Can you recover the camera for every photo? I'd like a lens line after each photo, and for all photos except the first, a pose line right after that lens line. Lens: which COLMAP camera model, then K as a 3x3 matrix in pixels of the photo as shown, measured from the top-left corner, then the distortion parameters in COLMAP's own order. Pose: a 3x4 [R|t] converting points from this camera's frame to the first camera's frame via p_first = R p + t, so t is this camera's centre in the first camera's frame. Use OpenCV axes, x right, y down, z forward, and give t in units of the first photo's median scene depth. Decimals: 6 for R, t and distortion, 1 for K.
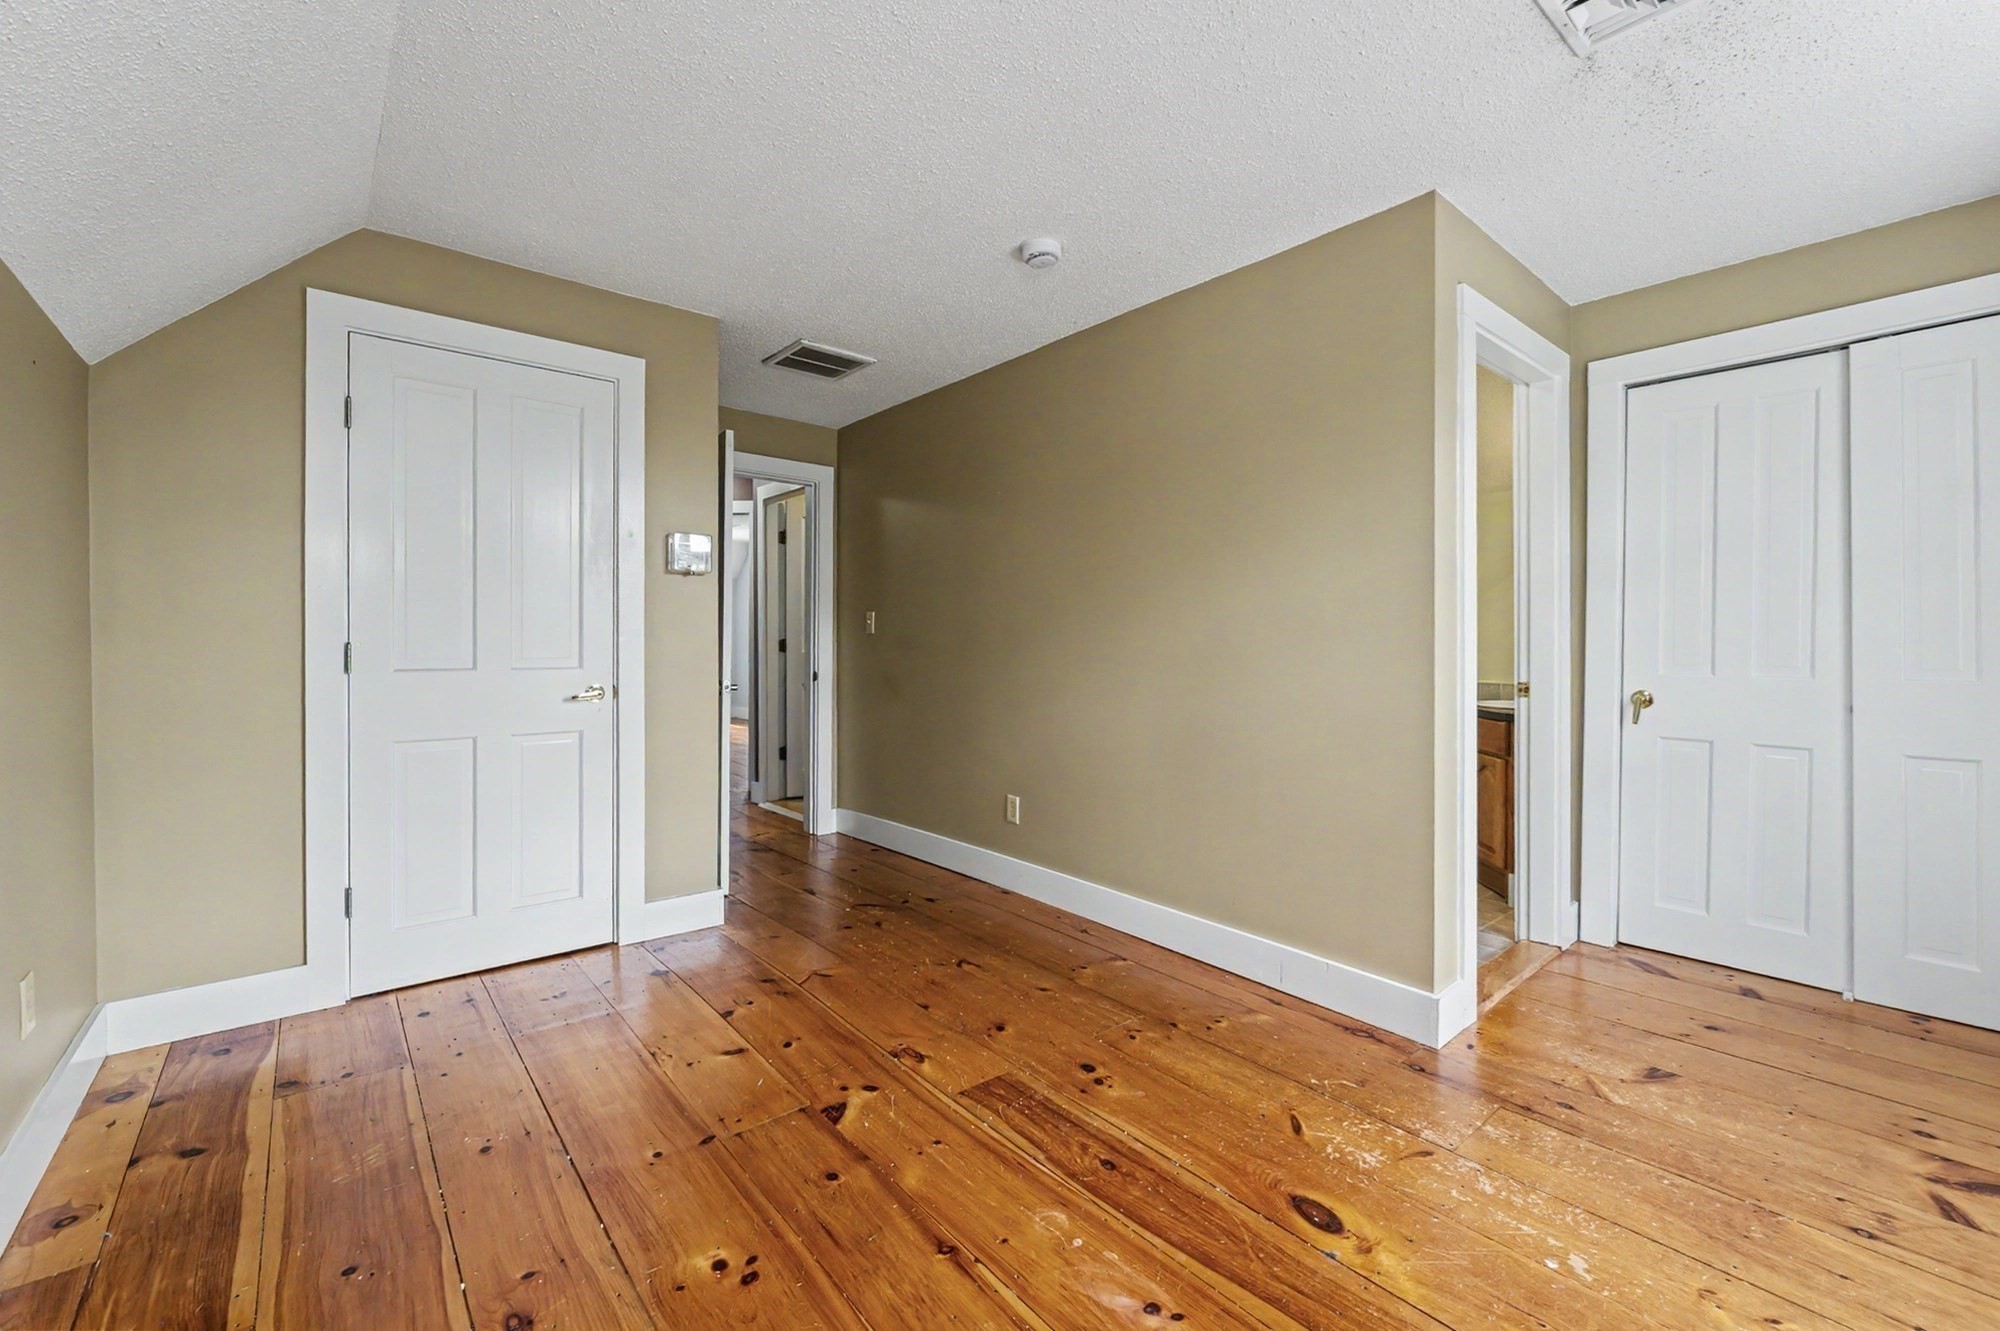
lens RADIAL K [[817.9, 0, 990.5], [0, 817.9, 656.2], [0, 0, 1]] dist [-0.000615, -0.000093]
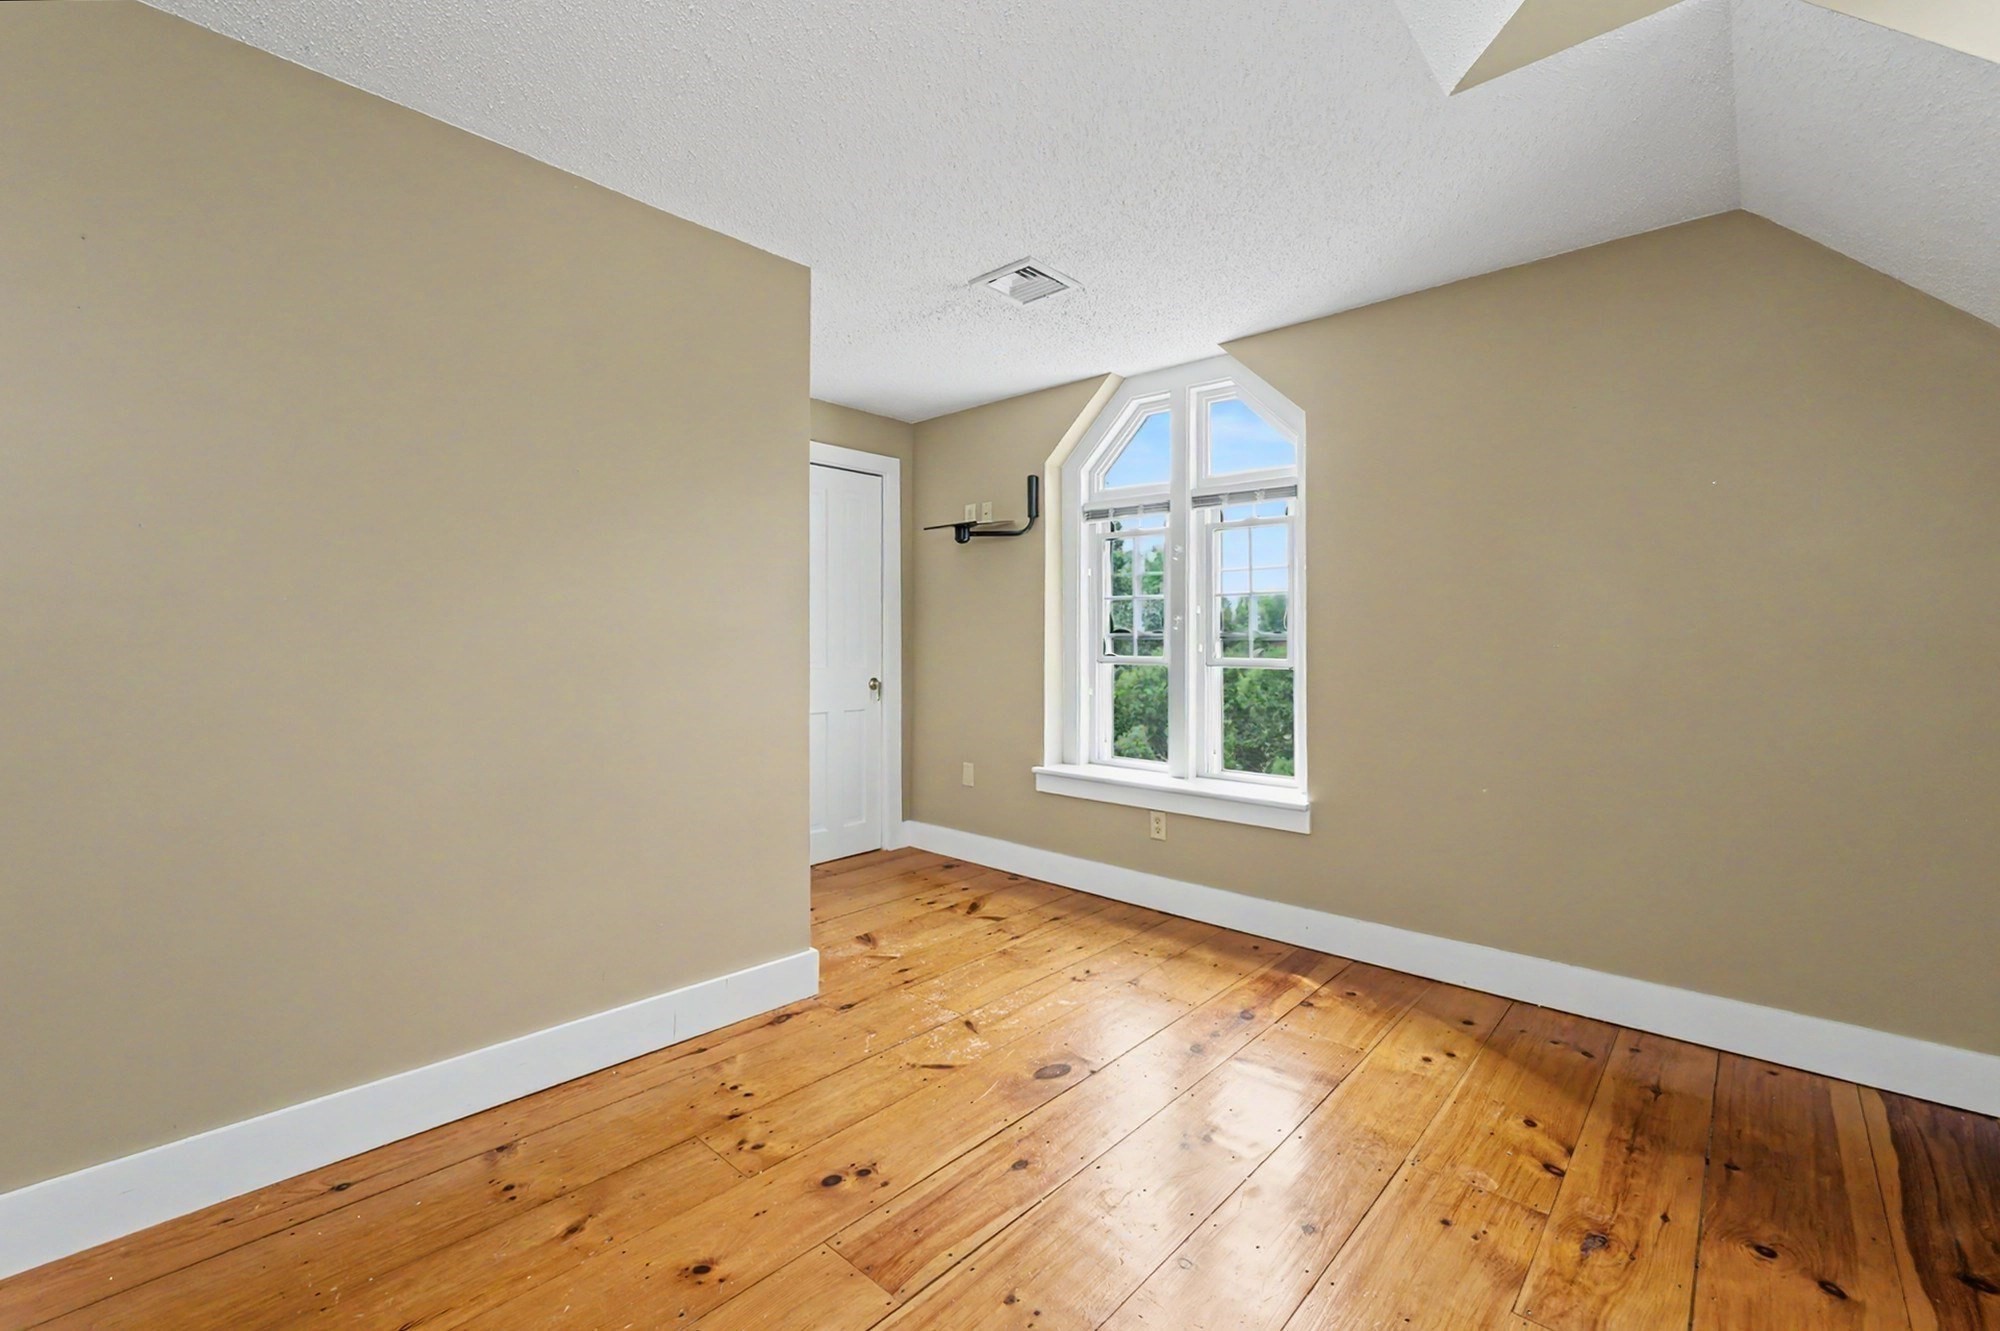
lens RADIAL K [[817.9, 0, 991.1], [0, 817.9, 660.2], [0, 0, 1]] dist [-0.000615, -0.000093]
pose [[-0.135894, -0.018791, 0.990545, -0.715491], [0.002266, 0.999812, 0.019278, -0.038738], [-0.990721, 0.004864, -0.135826, 0.955600]]
